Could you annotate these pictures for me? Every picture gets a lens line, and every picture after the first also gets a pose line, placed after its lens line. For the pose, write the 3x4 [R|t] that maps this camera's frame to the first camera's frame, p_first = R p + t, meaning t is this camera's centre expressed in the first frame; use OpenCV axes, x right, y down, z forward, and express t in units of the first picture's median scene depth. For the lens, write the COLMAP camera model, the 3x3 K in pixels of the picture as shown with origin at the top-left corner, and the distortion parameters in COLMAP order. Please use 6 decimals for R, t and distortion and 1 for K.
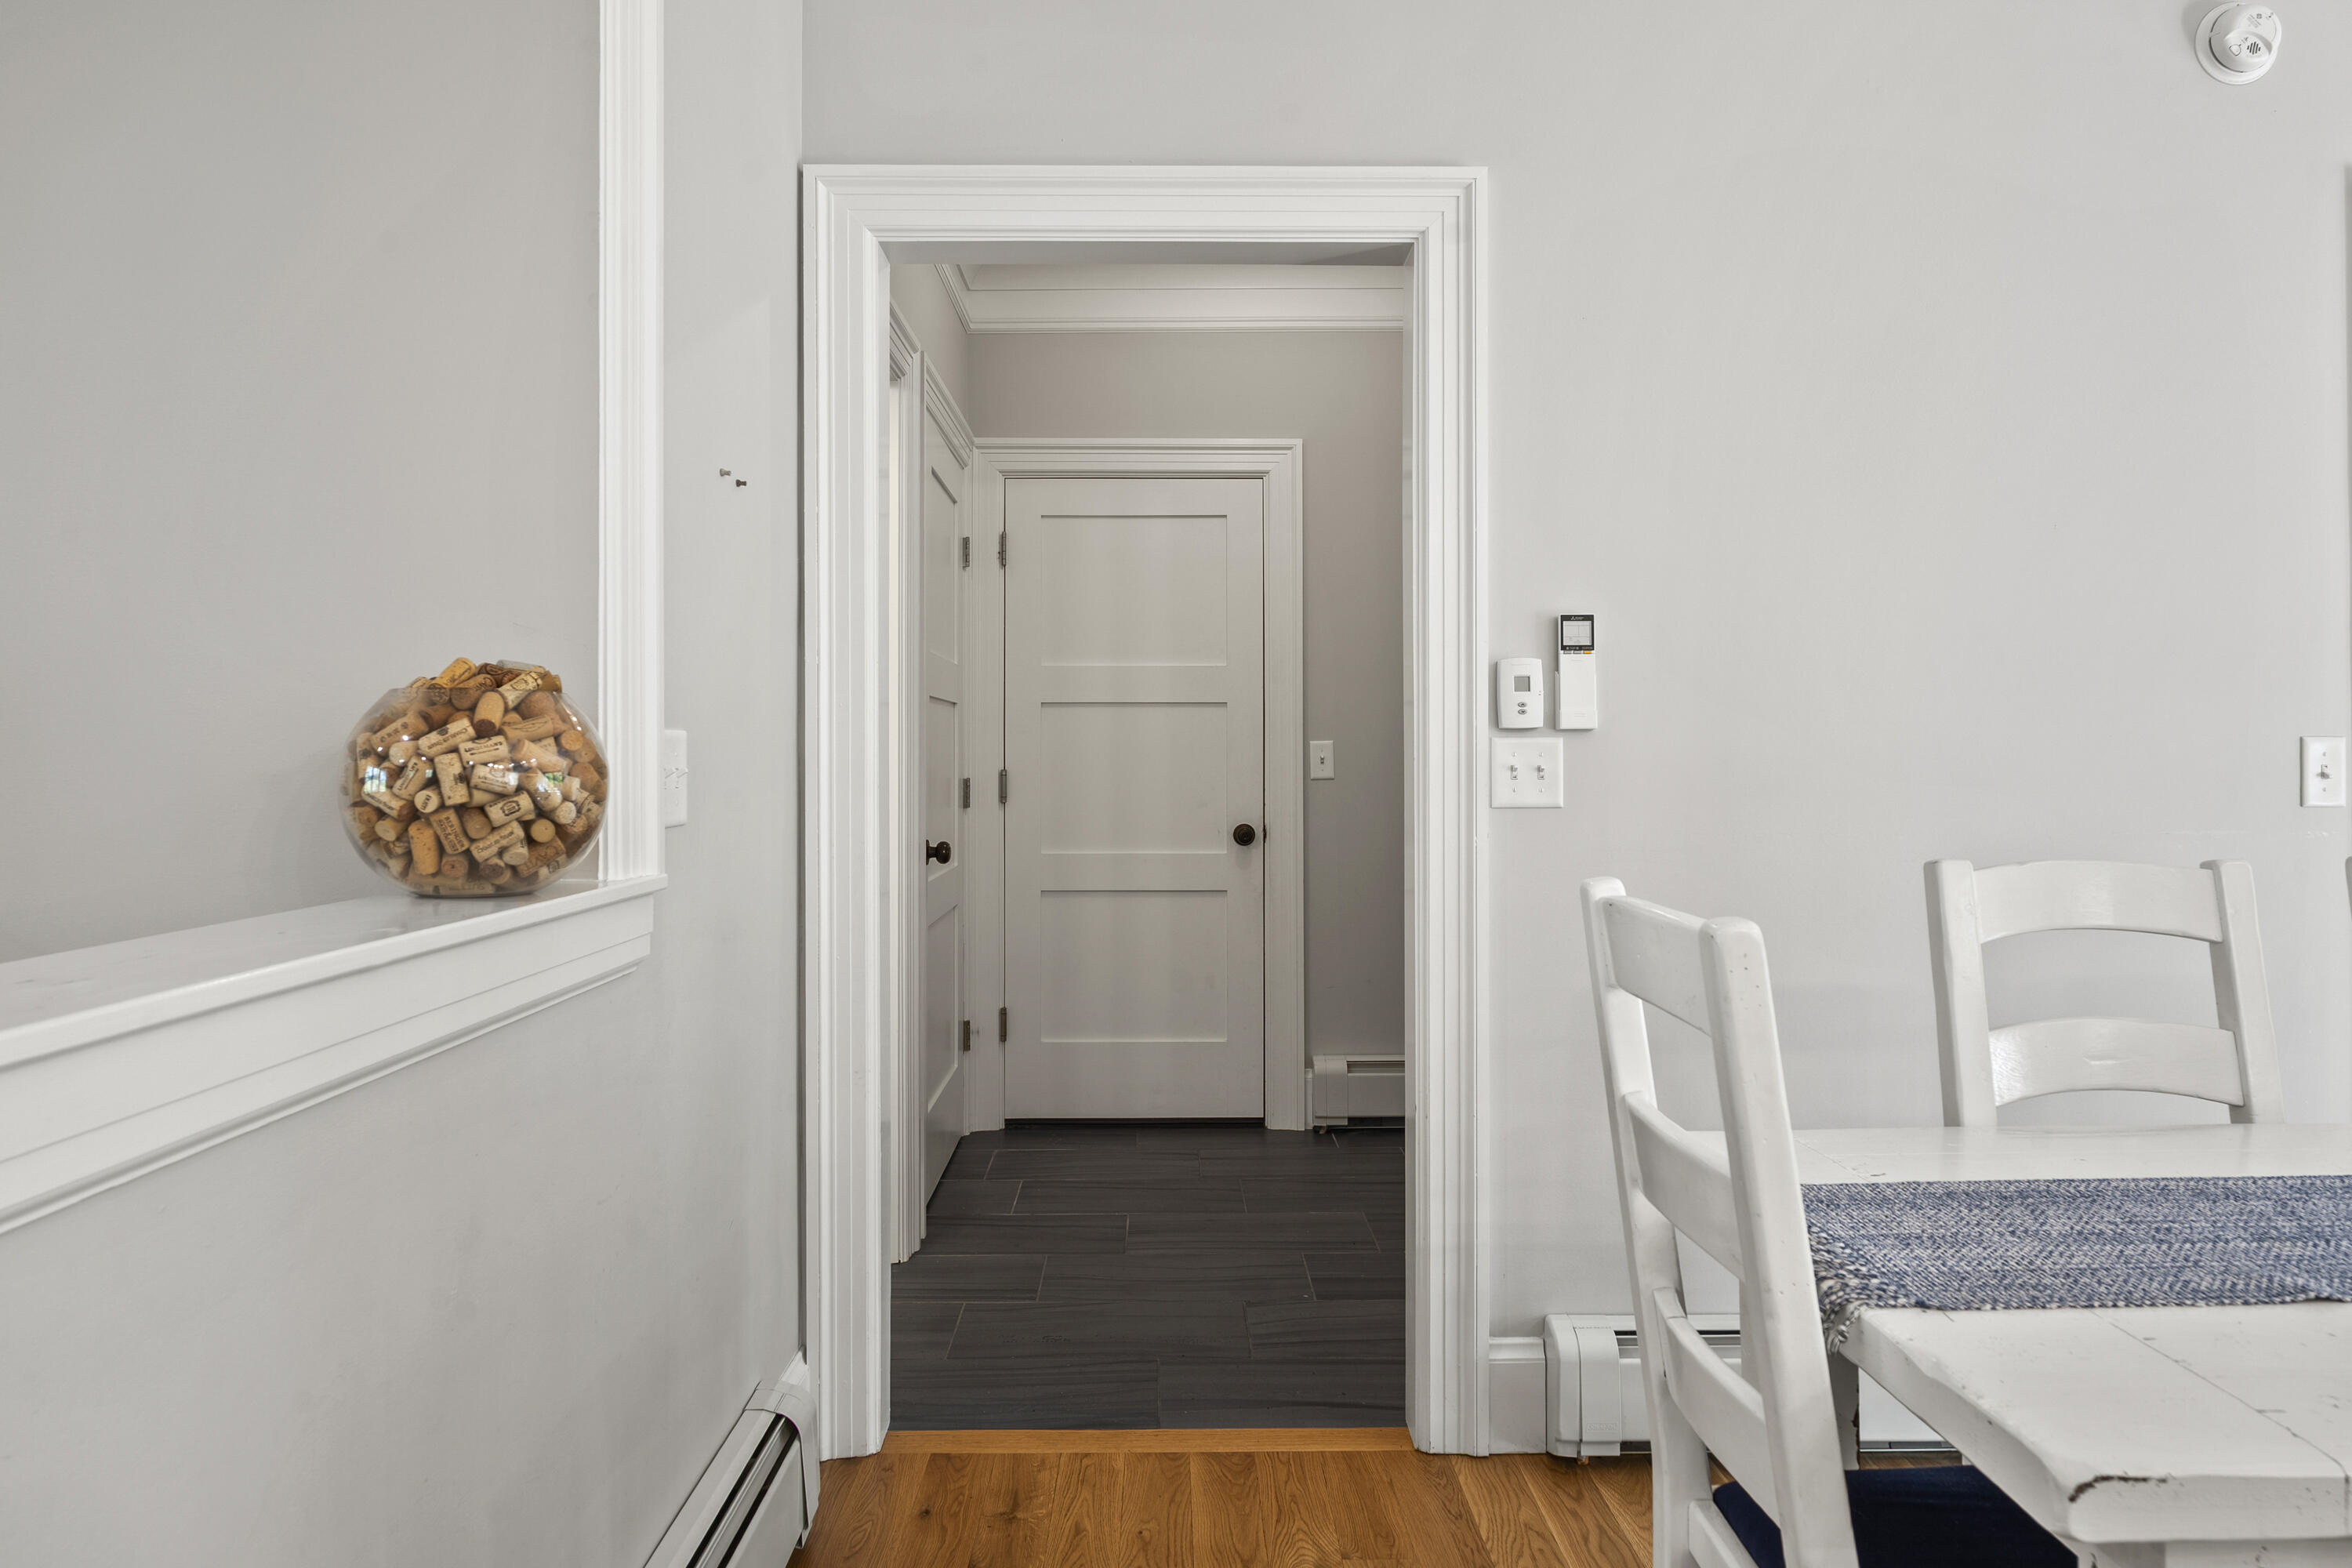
lens RADIAL K [[1468.6, 0, 1187.0], [0, 1468.6, 737.7], [0, 0, 1]] dist [-0.004202, 0.000695]
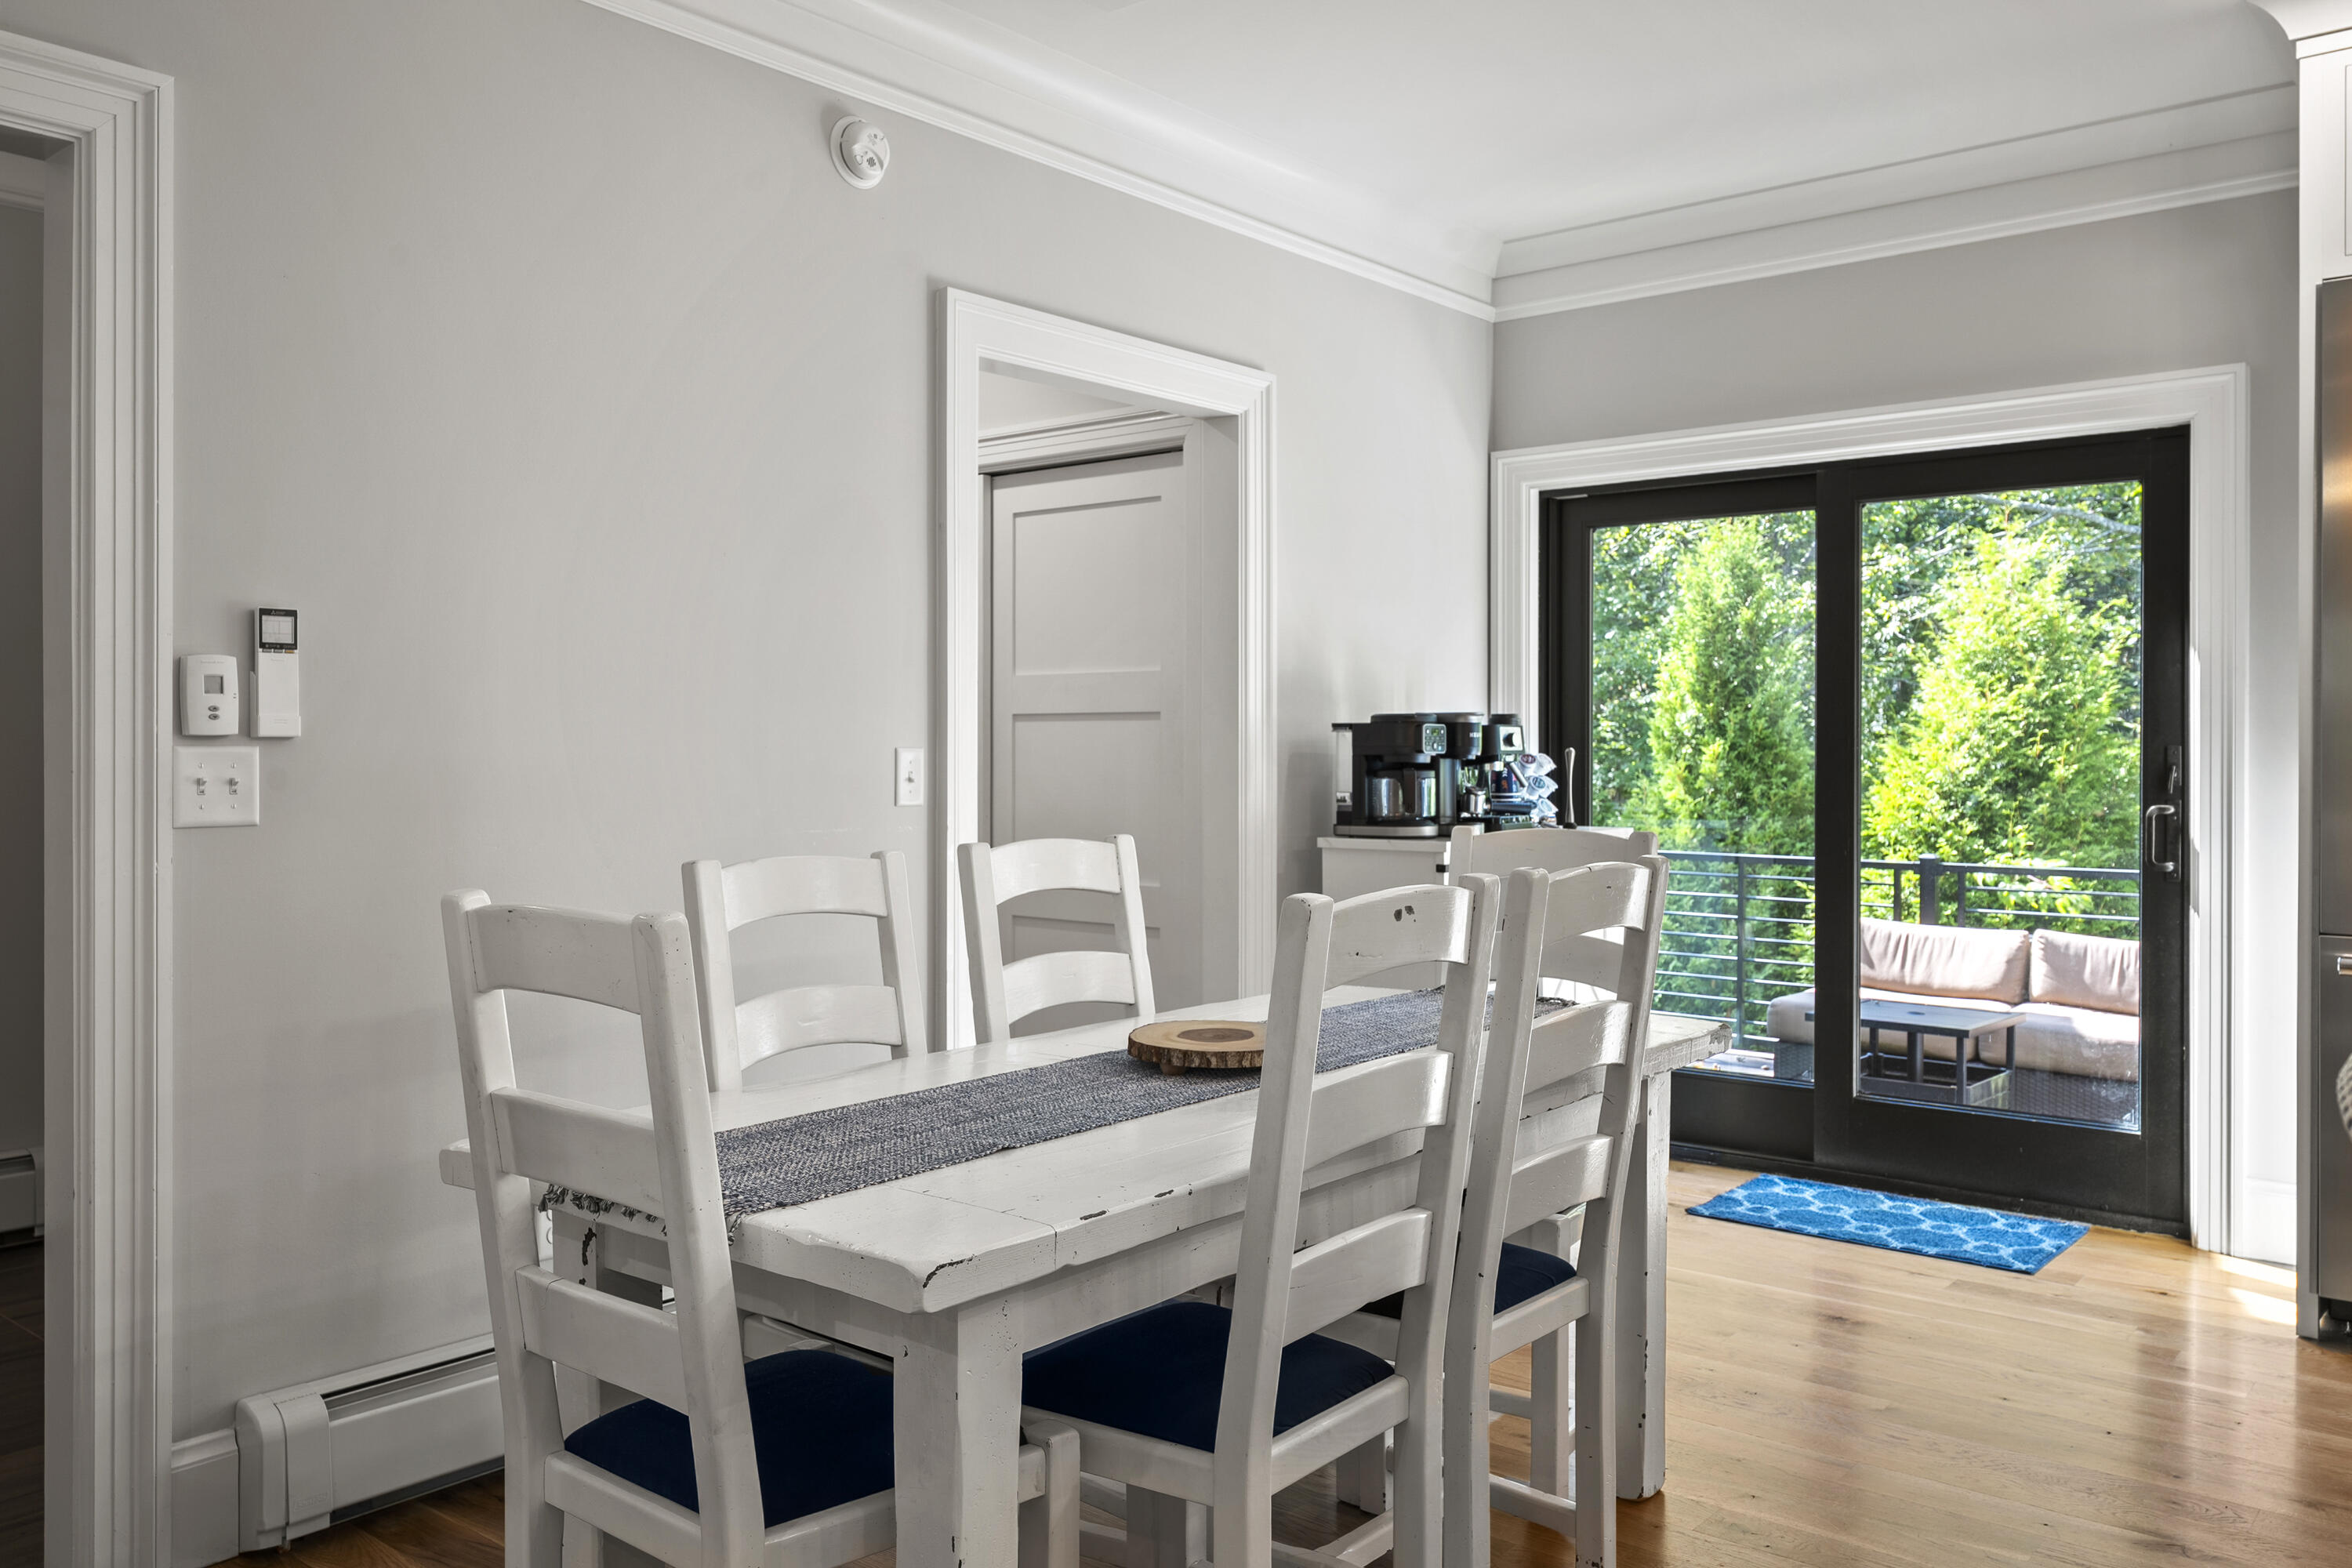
lens RADIAL K [[1790.2, 0, 1172.8], [0, 1790.2, 769.3], [0, 0, 1]] dist [-0.014009, -0.000431]
pose [[0.644596, -0.006175, 0.764498, -0.213395], [-0.008754, 0.999842, 0.015457, -0.007865], [-0.764473, -0.016656, 0.644440, -0.116327]]
